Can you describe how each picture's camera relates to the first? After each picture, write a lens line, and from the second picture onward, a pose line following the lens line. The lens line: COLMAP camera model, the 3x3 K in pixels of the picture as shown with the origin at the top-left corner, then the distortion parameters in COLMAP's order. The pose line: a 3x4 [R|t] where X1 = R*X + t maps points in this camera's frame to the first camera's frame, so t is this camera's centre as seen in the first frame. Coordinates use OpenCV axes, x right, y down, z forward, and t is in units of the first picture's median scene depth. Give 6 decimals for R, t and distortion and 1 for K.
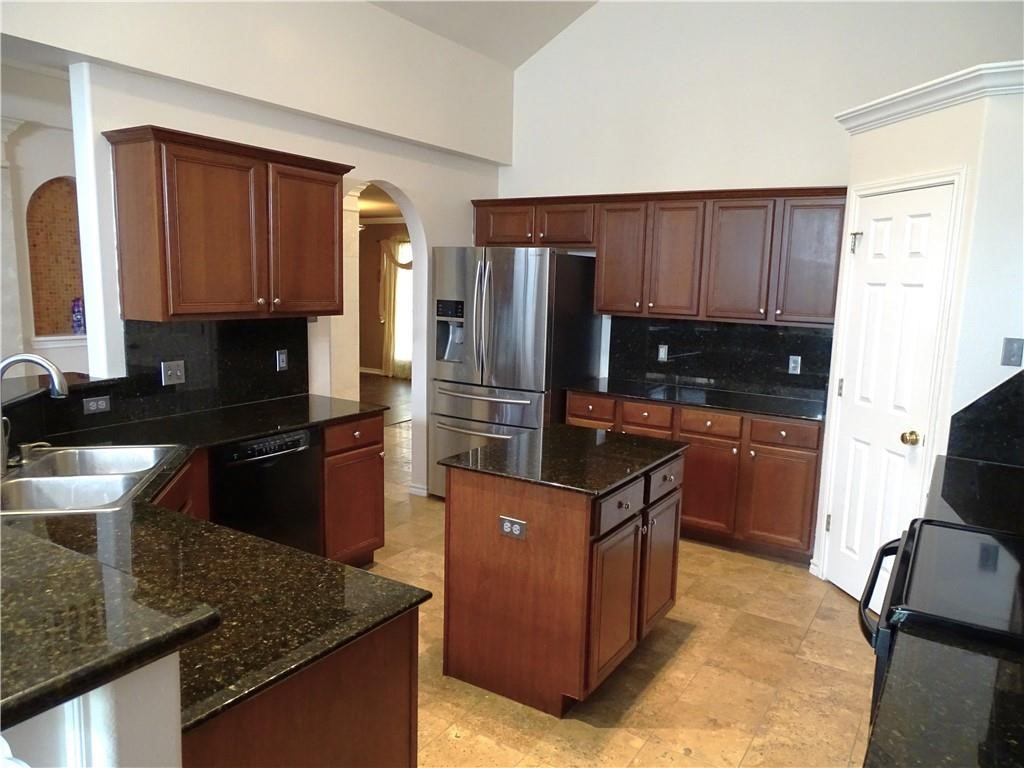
lens RADIAL K [[742.9, 0, 512.9], [0, 742.9, 382.1], [0, 0, 1]] dist [0.021226, -0.001234]
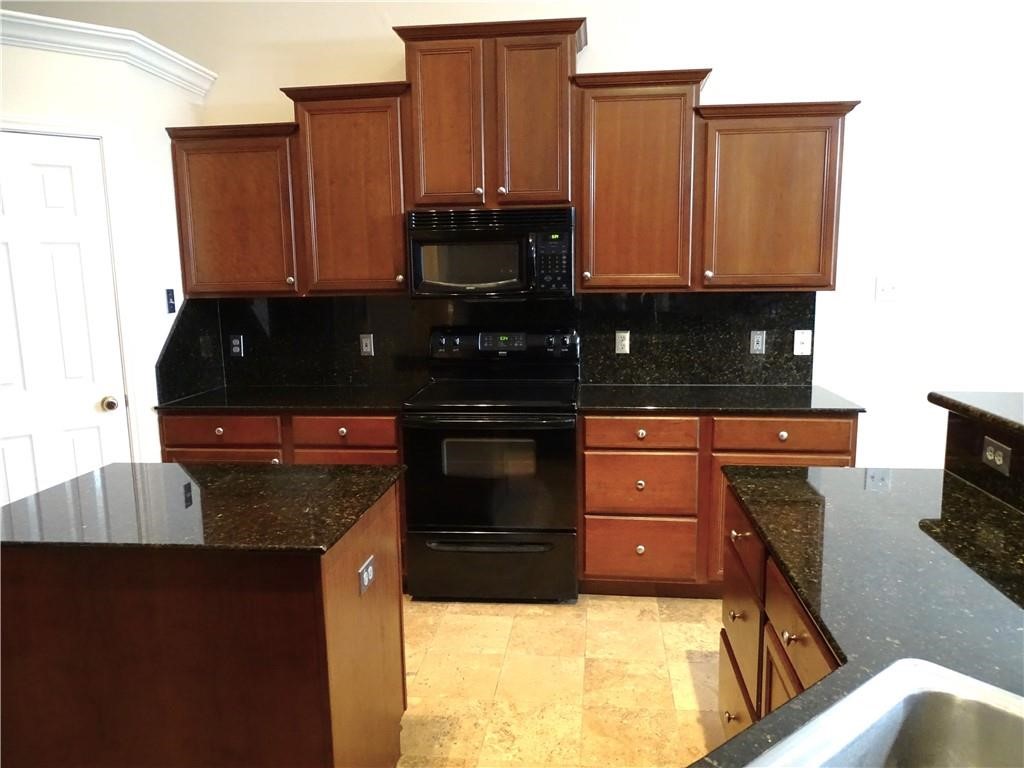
lens RADIAL K [[742.9, 0, 515.1], [0, 742.9, 381.9], [0, 0, 1]] dist [0.021226, -0.001234]
pose [[-0.433528, -0.157612, 0.887250, -0.462174], [0.137168, 0.961571, 0.237838, -0.091778], [-0.890639, 0.224811, -0.395248, 0.771237]]
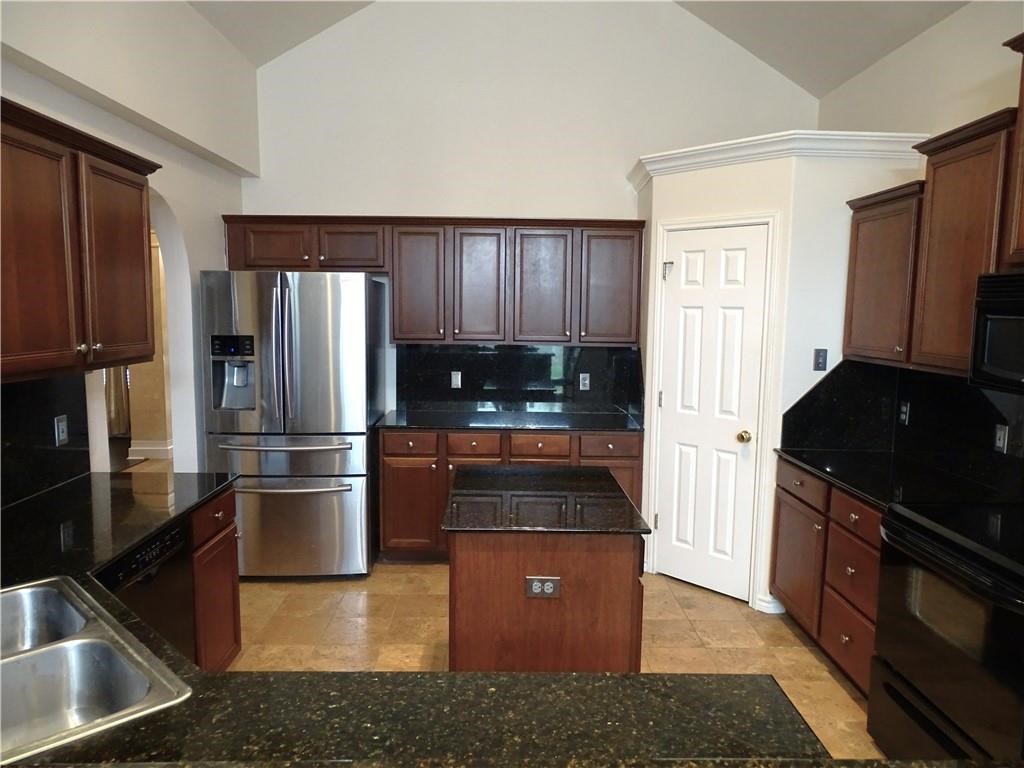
lens RADIAL K [[742.9, 0, 509.0], [0, 742.9, 382.6], [0, 0, 1]] dist [0.021226, -0.001234]
pose [[0.835761, -0.075073, 0.543936, -0.348373], [0.090325, 0.995911, -0.001332, -0.035848], [-0.541613, 0.050245, 0.839125, 0.178449]]
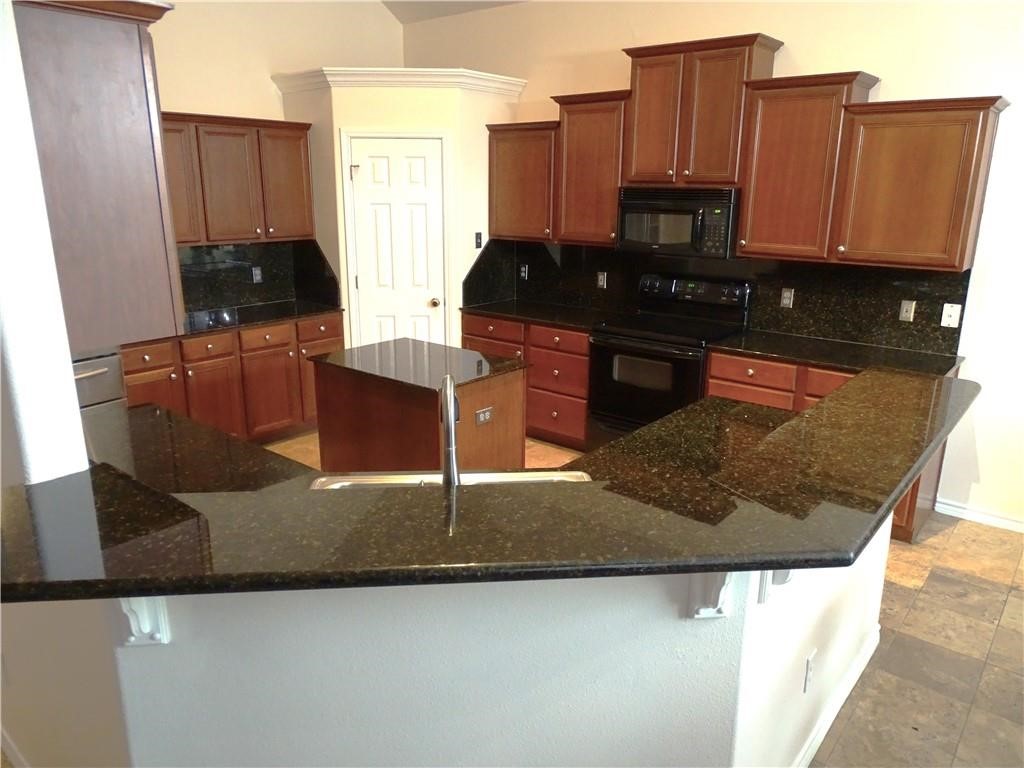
lens RADIAL K [[742.9, 0, 521.0], [0, 742.9, 379.0], [0, 0, 1]] dist [0.021226, -0.001234]
pose [[0.120305, -0.285330, 0.950849, -0.834842], [0.142918, 0.952806, 0.267835, -0.140732], [-0.982396, 0.103671, 0.155407, 0.504696]]
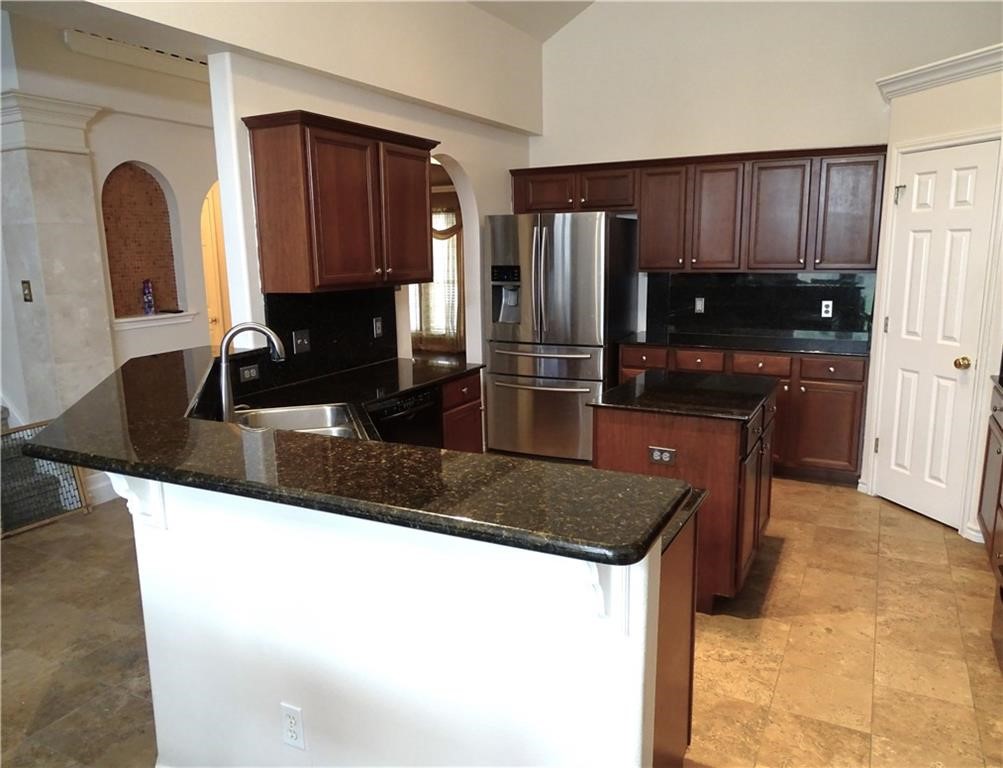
lens RADIAL K [[746.6, 0, 497.2], [0, 746.6, 379.2], [0, 0, 1]] dist [0.019758, 0.003574]
pose [[0.995515, -0.056776, 0.075672, -0.231565], [0.054042, 0.997827, 0.037699, 0.014477], [-0.077648, -0.033440, 0.996420, -0.087787]]
